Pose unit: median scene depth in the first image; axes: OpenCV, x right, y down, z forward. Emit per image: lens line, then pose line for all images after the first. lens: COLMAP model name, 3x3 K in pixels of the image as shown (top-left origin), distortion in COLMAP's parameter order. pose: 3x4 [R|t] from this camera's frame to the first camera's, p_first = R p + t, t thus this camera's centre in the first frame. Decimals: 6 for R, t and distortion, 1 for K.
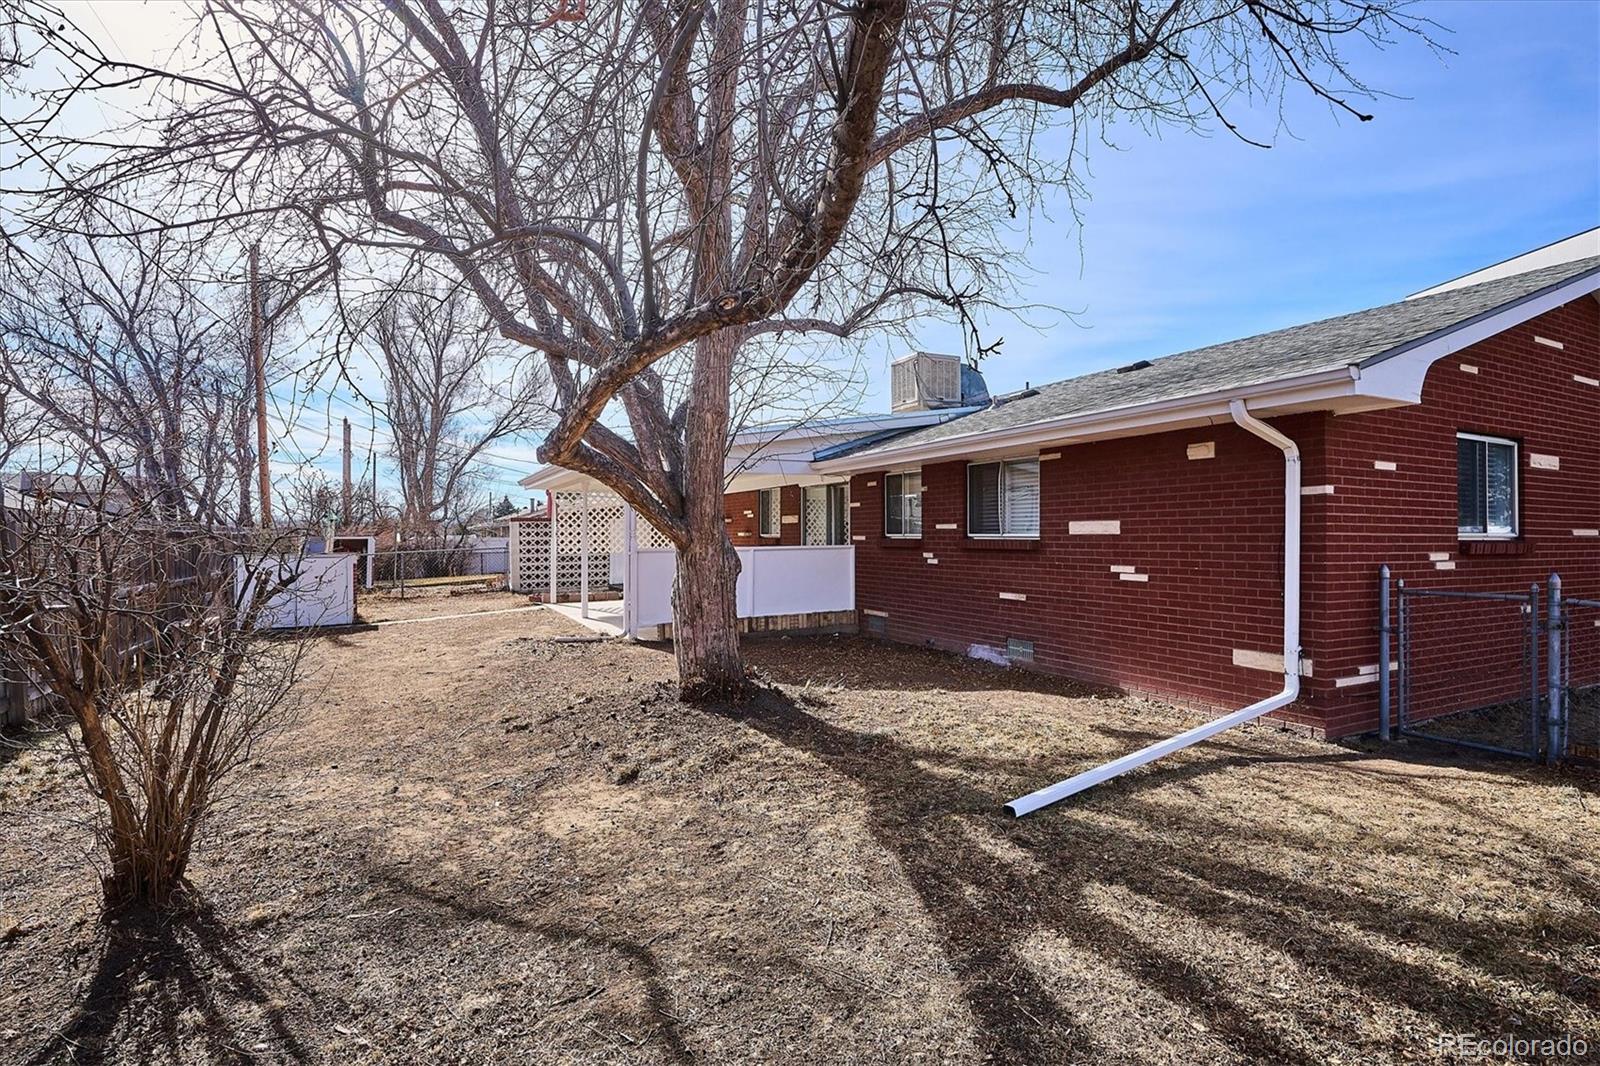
lens RADIAL K [[767.3, 0, 795.1], [0, 767.3, 533.9], [0, 0, 1]] dist [-0.016552, -0.001765]
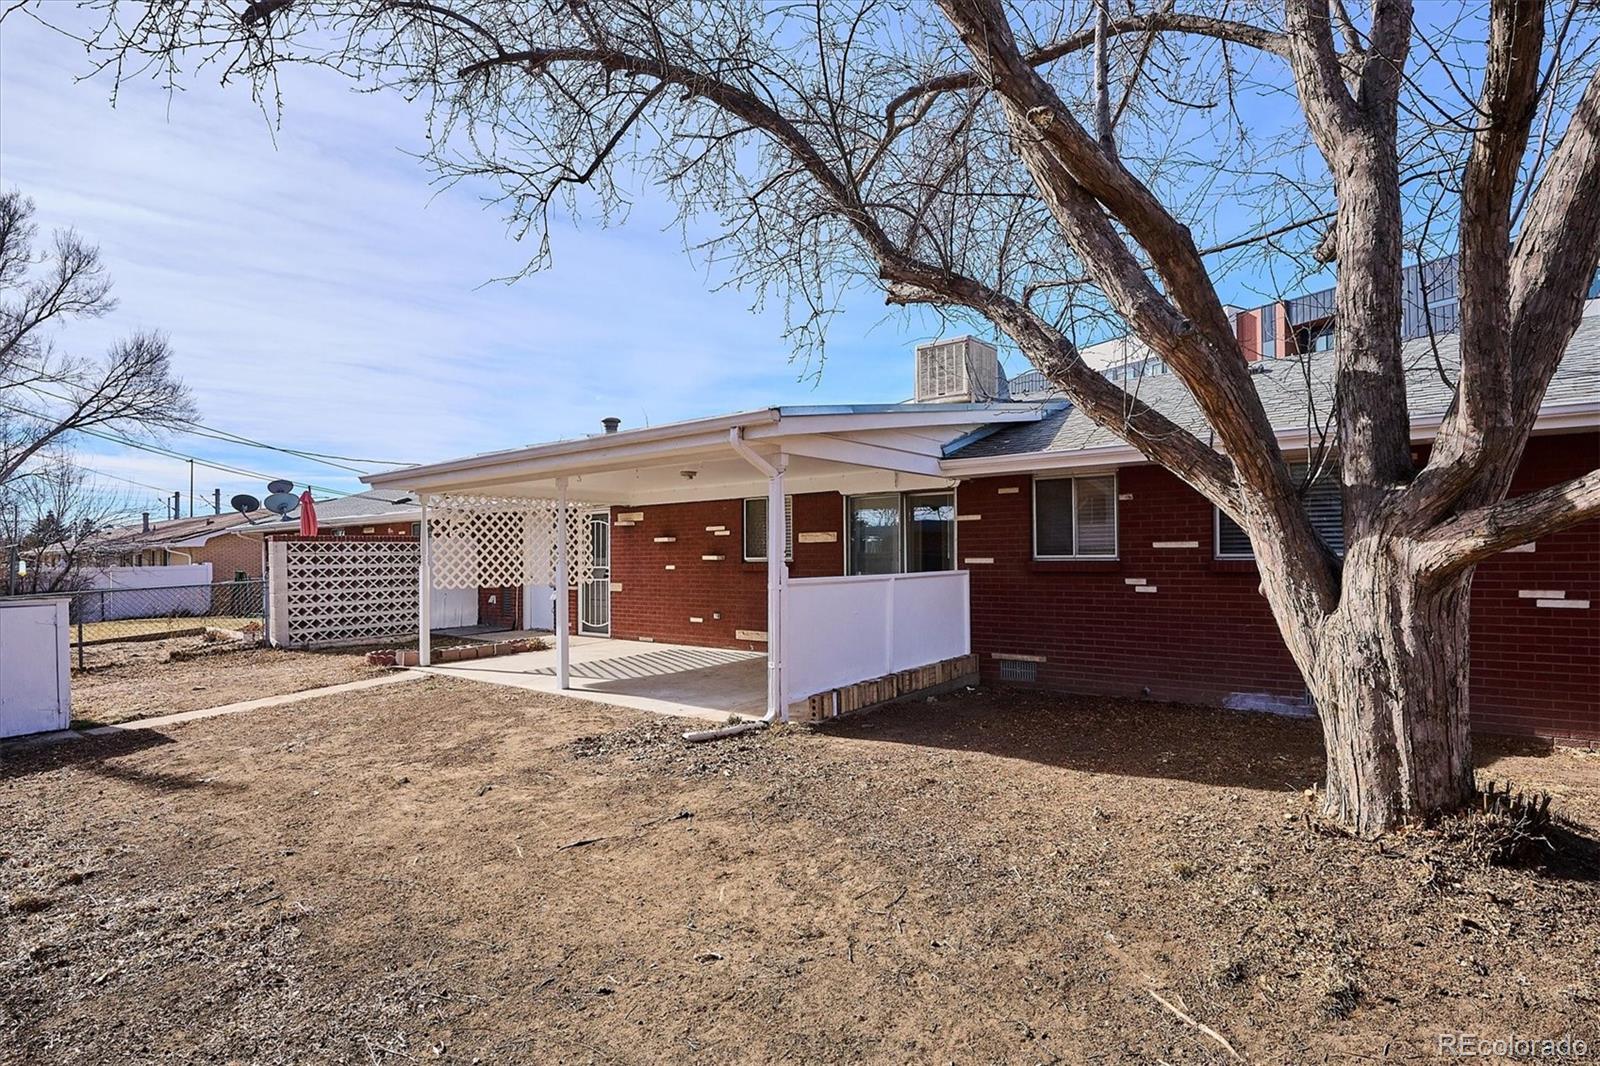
lens RADIAL K [[767.3, 0, 795.4], [0, 767.3, 559.5], [0, 0, 1]] dist [-0.016552, -0.001765]
pose [[0.907234, -0.005895, 0.420585, -0.405513], [0.005722, 0.999982, 0.001673, 0.001507], [-0.420587, 0.000888, 0.907252, 0.374360]]
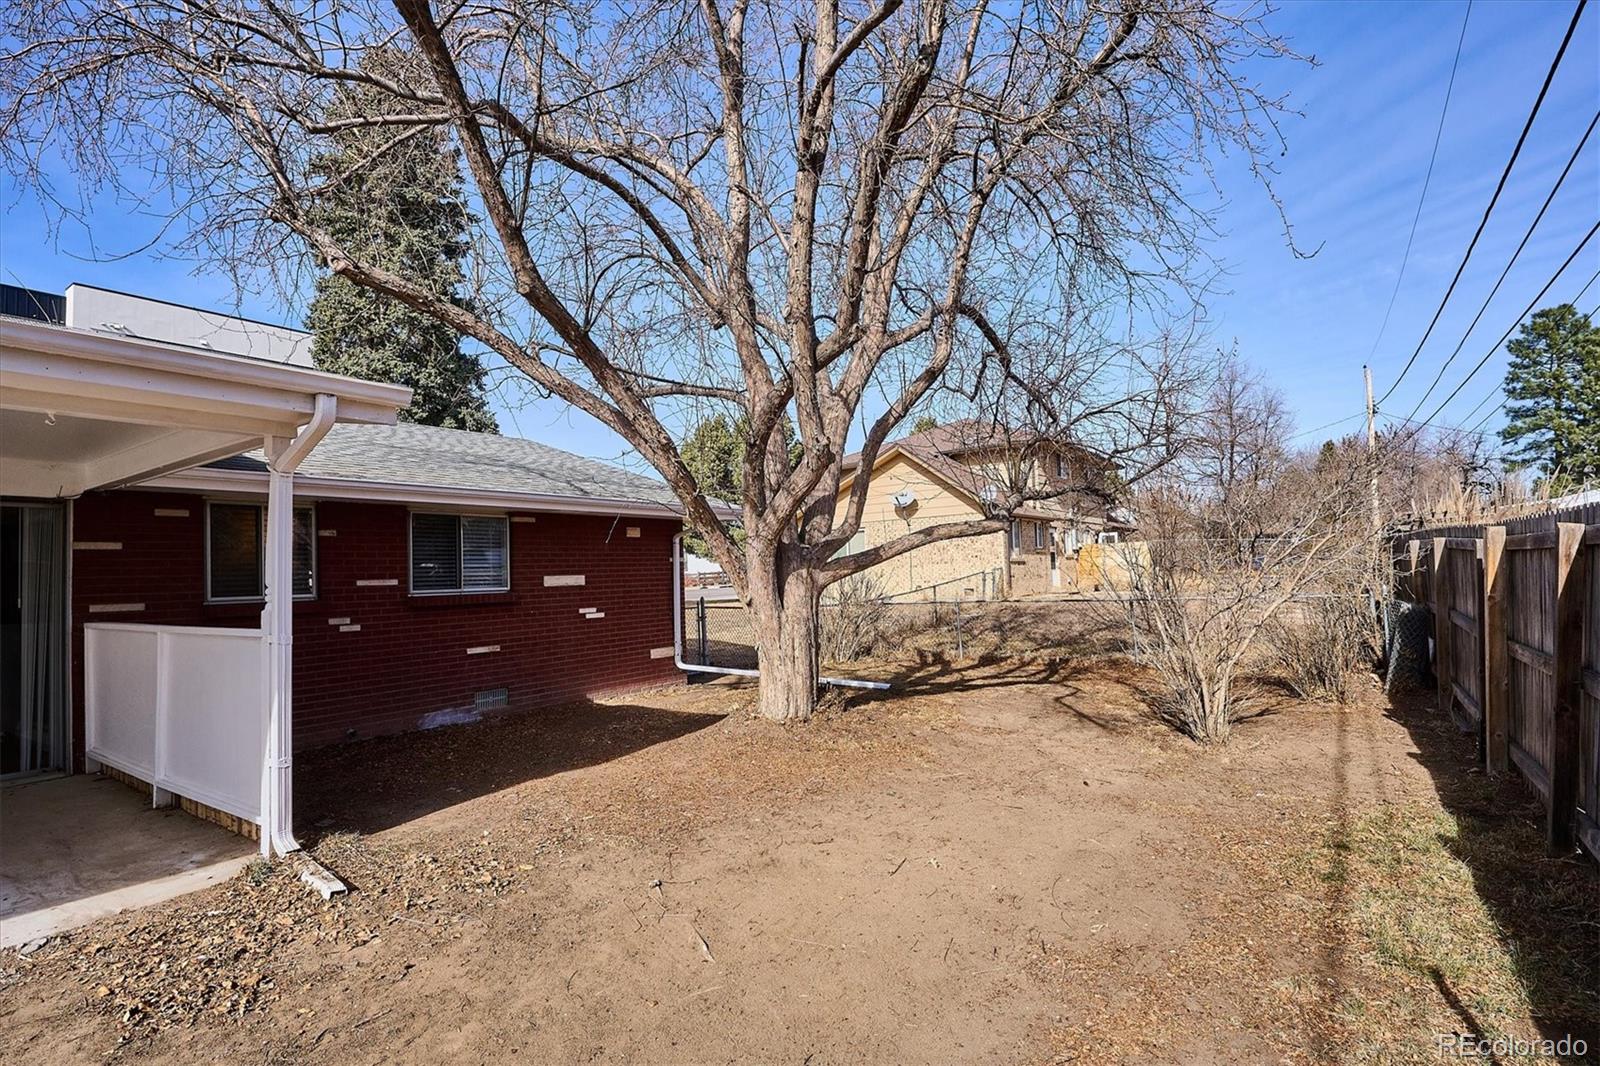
lens RADIAL K [[767.3, 0, 793.9], [0, 767.3, 533.6], [0, 0, 1]] dist [-0.016552, -0.001765]
pose [[-0.452848, 0.069438, 0.888880, -0.607065], [0.036879, 0.997568, -0.059140, 0.002095], [-0.890825, 0.006000, -0.454308, 0.808628]]
